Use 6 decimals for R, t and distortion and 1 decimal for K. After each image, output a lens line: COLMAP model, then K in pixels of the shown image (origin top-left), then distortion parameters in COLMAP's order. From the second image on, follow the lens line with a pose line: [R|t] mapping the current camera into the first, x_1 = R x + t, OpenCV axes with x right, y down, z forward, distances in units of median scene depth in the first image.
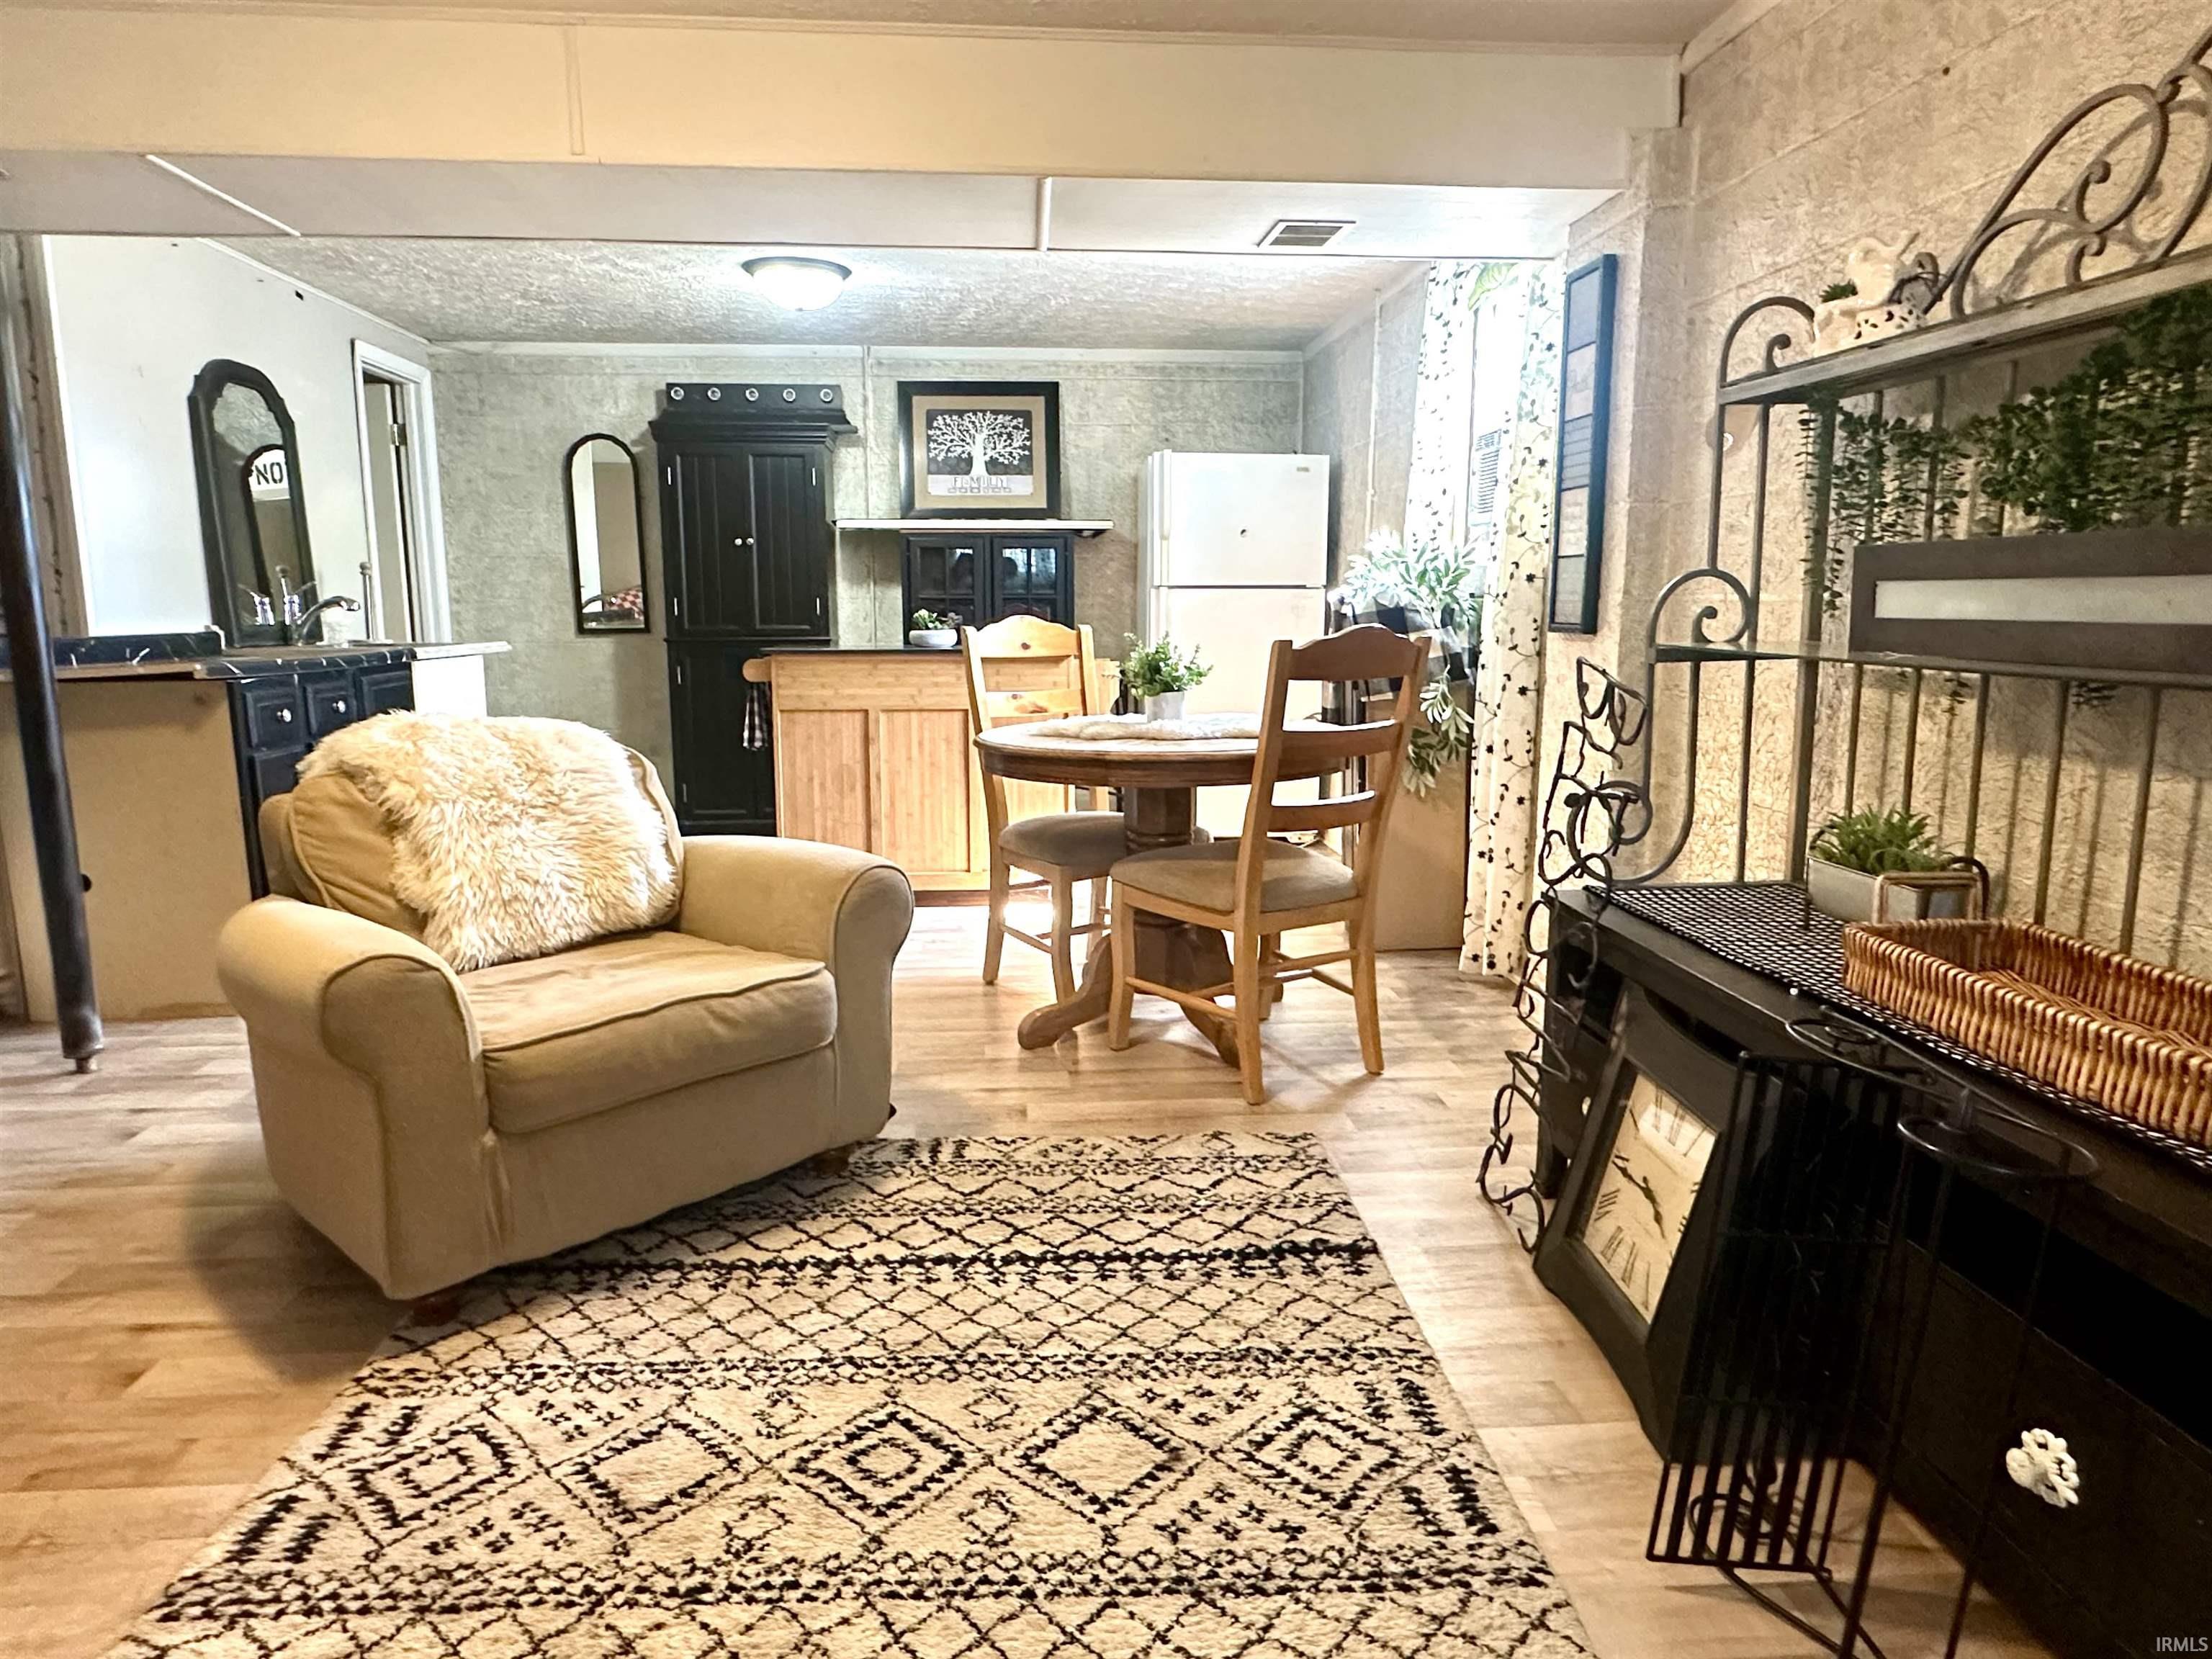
lens RADIAL K [[1380.0, 0, 1094.5], [0, 1380.0, 813.5], [0, 0, 1]] dist [-0.005460, 0.000934]
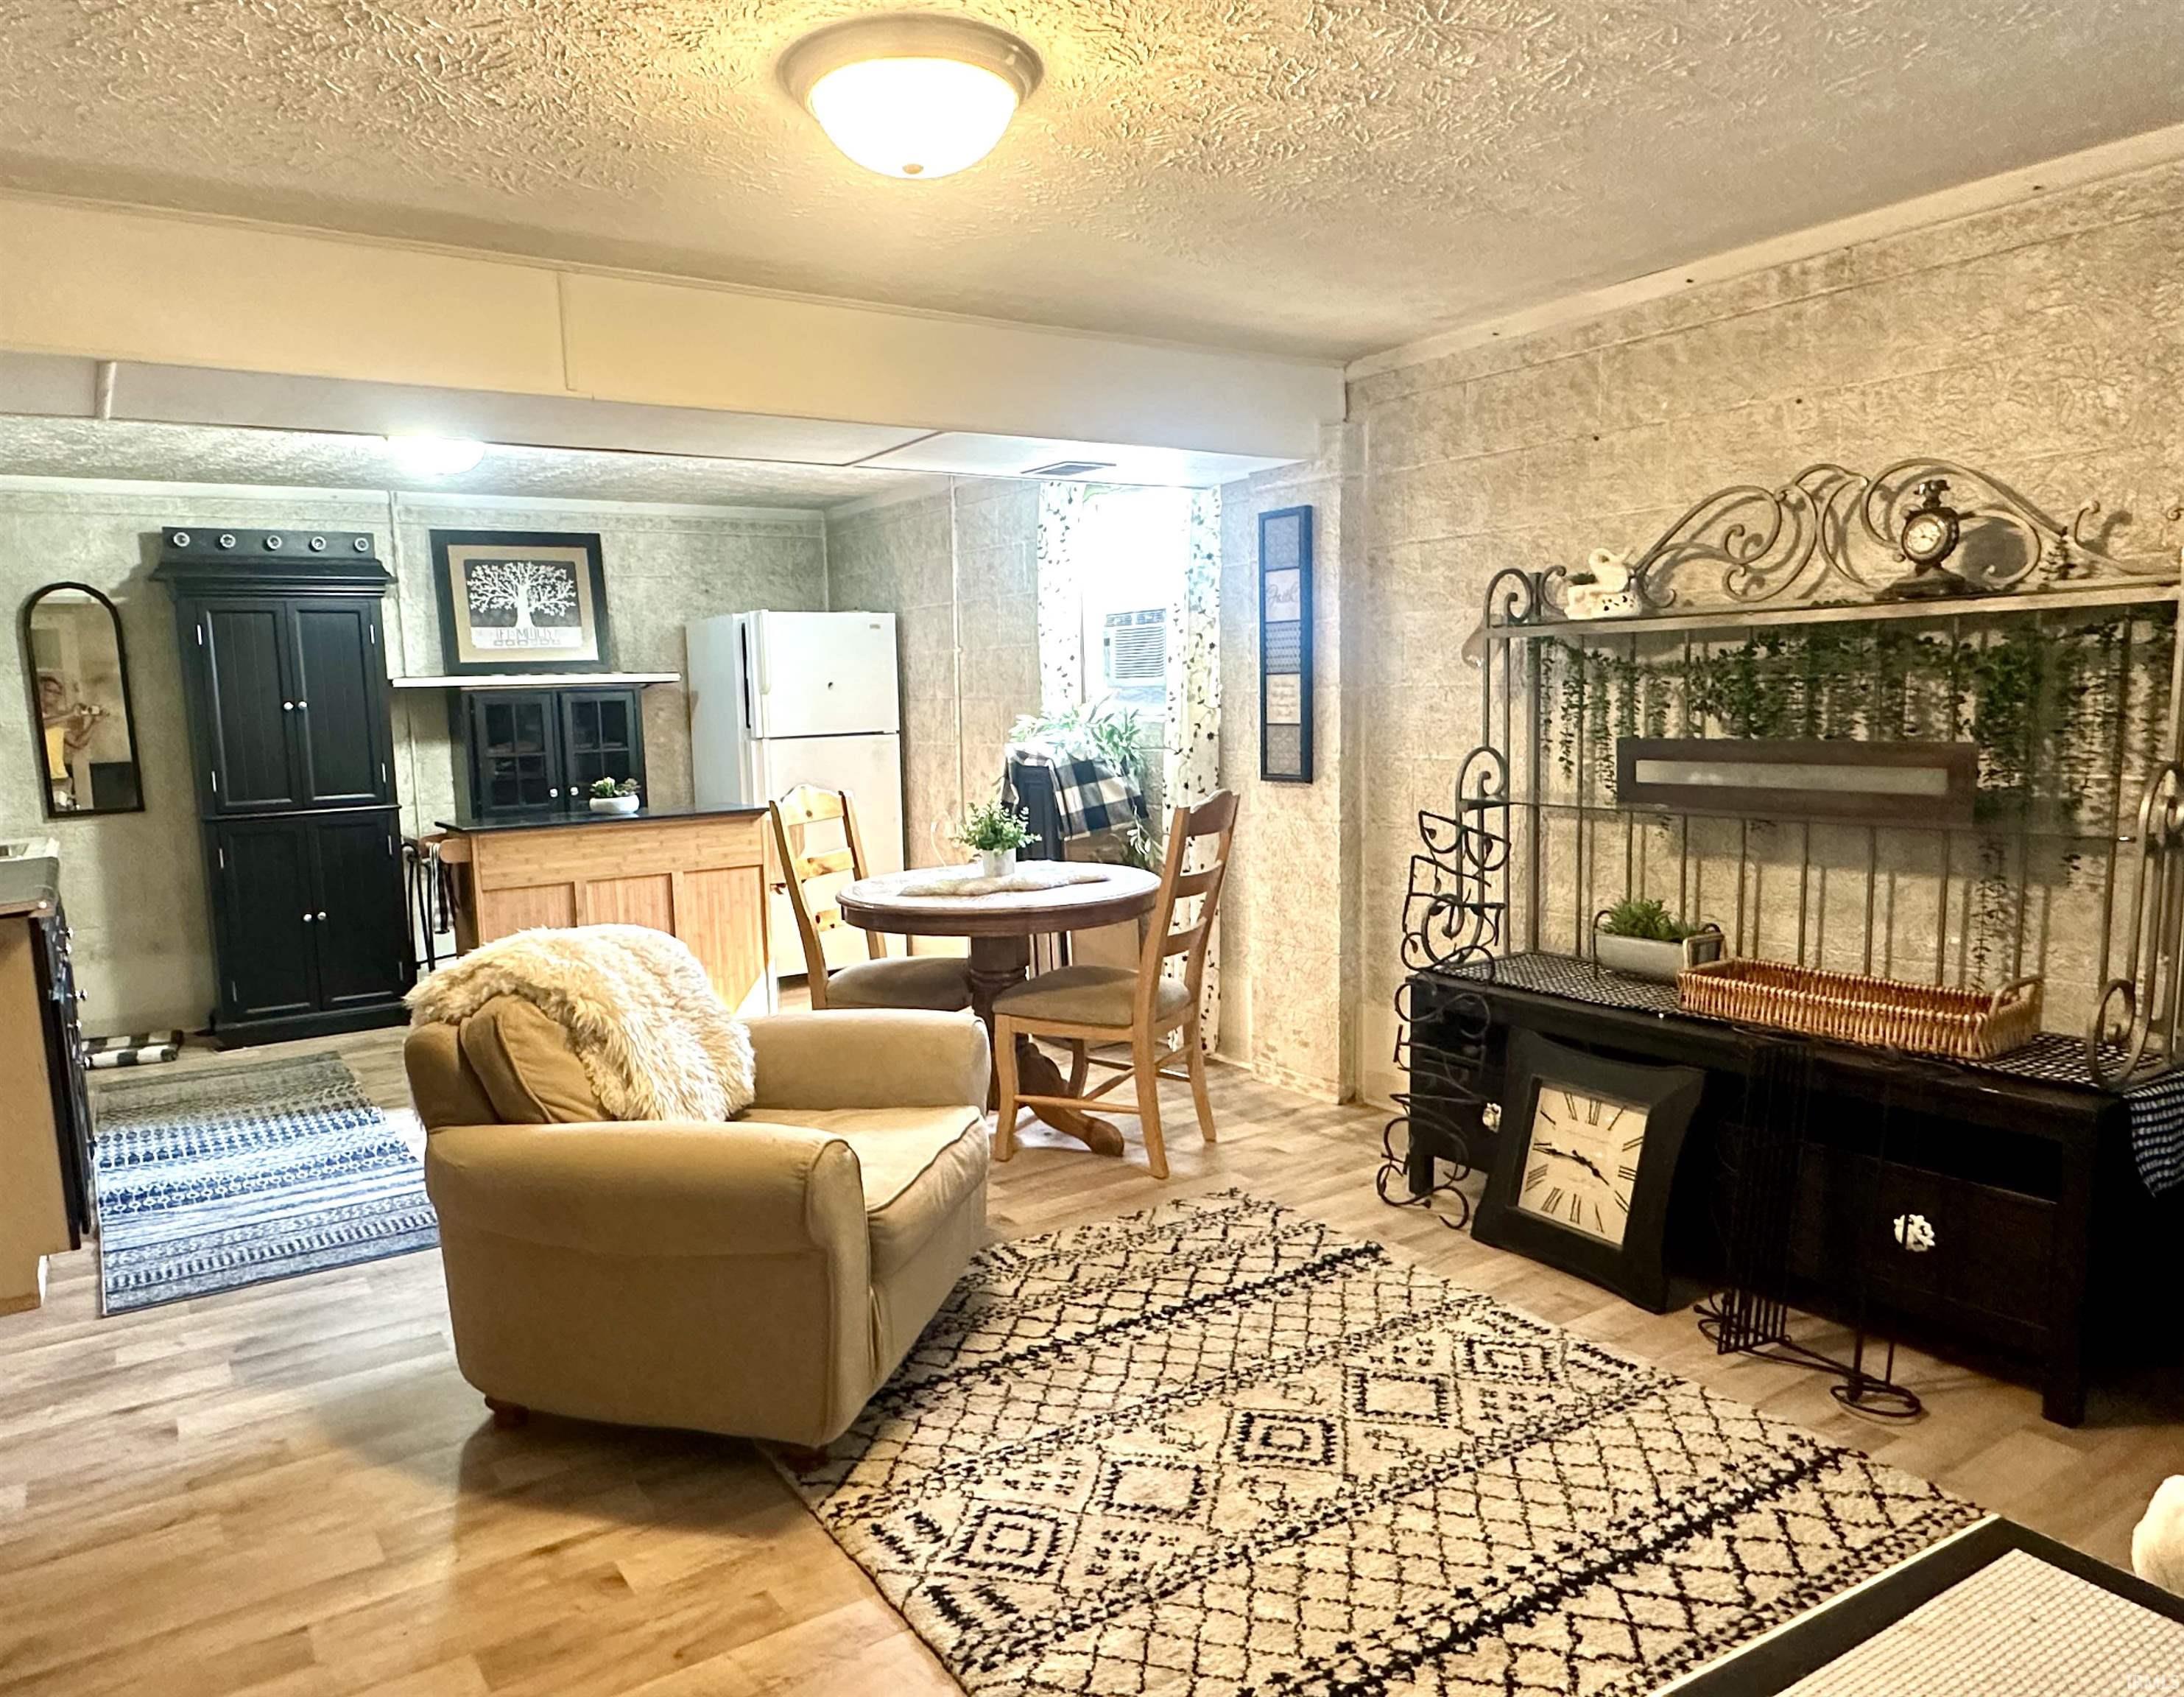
lens RADIAL K [[1411.7, 0, 1086.9], [0, 1411.7, 858.0], [0, 0, 1]] dist [-0.002666, -0.000860]
pose [[0.879277, -0.077073, 0.470034, -0.682926], [0.100278, 0.994658, -0.024490, -0.066865], [-0.465635, 0.068668, 0.882309, -0.138717]]
